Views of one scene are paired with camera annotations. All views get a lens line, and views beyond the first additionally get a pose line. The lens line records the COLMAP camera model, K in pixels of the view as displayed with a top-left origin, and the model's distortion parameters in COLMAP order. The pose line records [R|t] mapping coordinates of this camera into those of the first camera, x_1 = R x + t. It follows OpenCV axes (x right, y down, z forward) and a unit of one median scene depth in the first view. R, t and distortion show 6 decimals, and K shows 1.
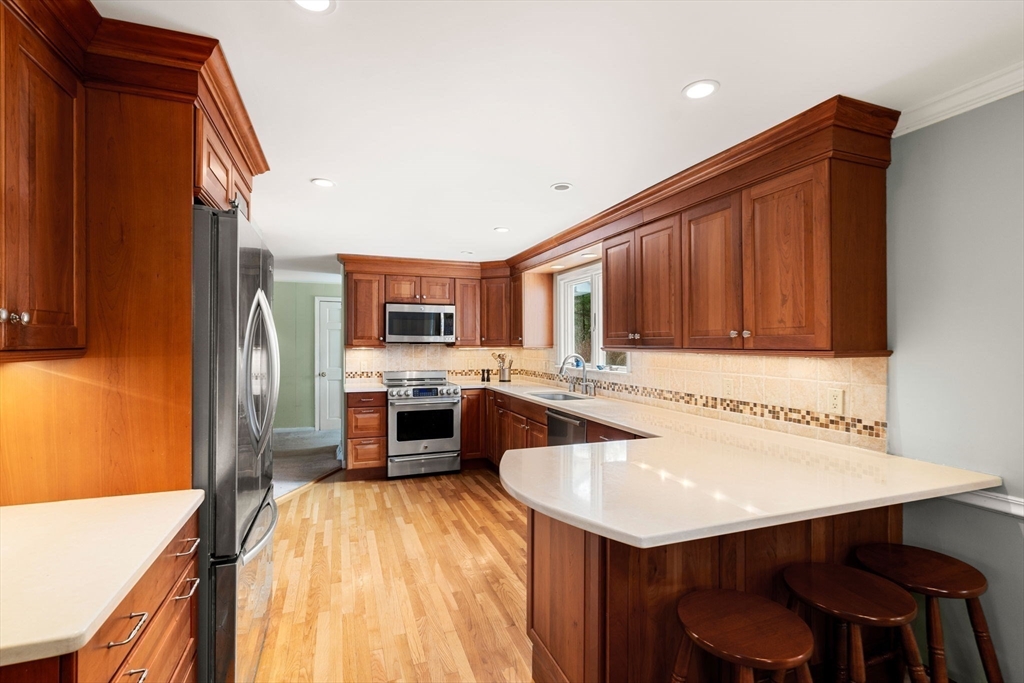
lens RADIAL K [[469.8, 0, 514.3], [0, 469.8, 336.5], [0, 0, 1]] dist [-0.001775, -0.000084]
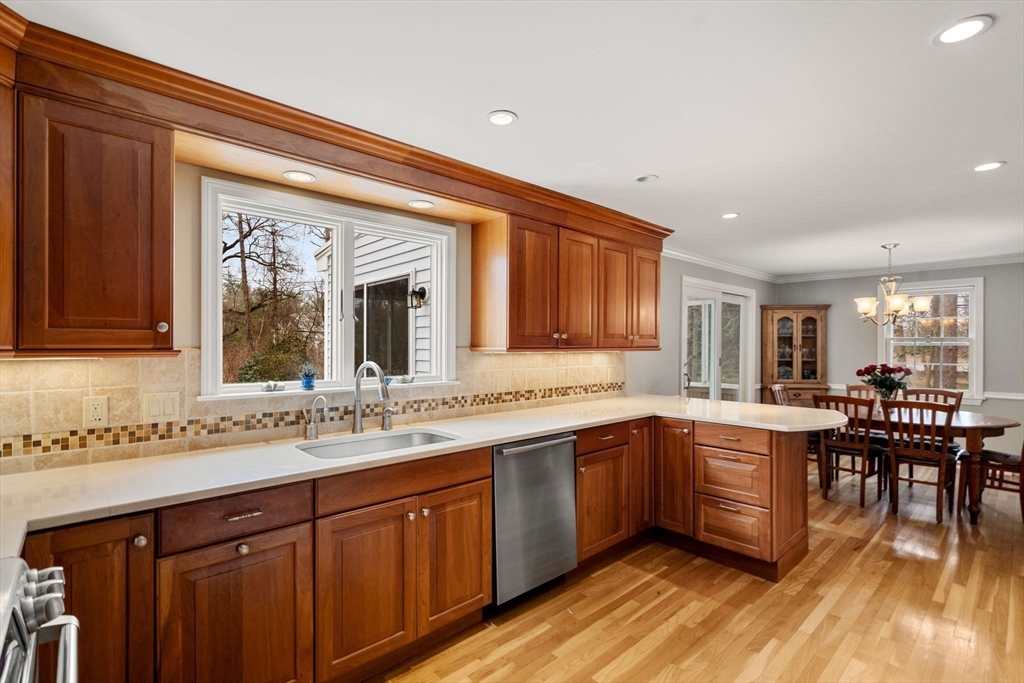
lens RADIAL K [[469.8, 0, 502.4], [0, 469.8, 349.4], [0, 0, 1]] dist [-0.001775, -0.000084]
pose [[-0.363072, -0.009574, 0.931712, -0.558559], [-0.014128, 0.999889, 0.004770, 0.021987], [-0.931654, -0.011432, -0.363167, 1.330576]]
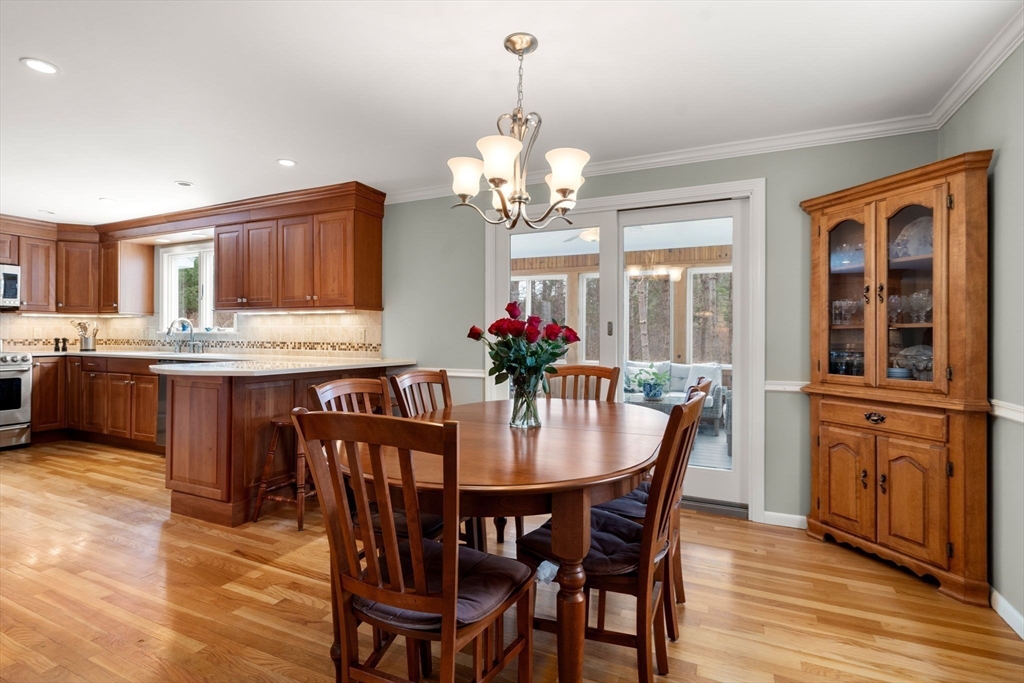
lens RADIAL K [[469.8, 0, 505.4], [0, 469.8, 339.5], [0, 0, 1]] dist [-0.001775, -0.000084]
pose [[0.708936, 0.000147, 0.705273, -0.156440], [-0.016367, 0.999734, 0.016243, 0.072519], [-0.705083, -0.023058, 0.708750, -0.487895]]
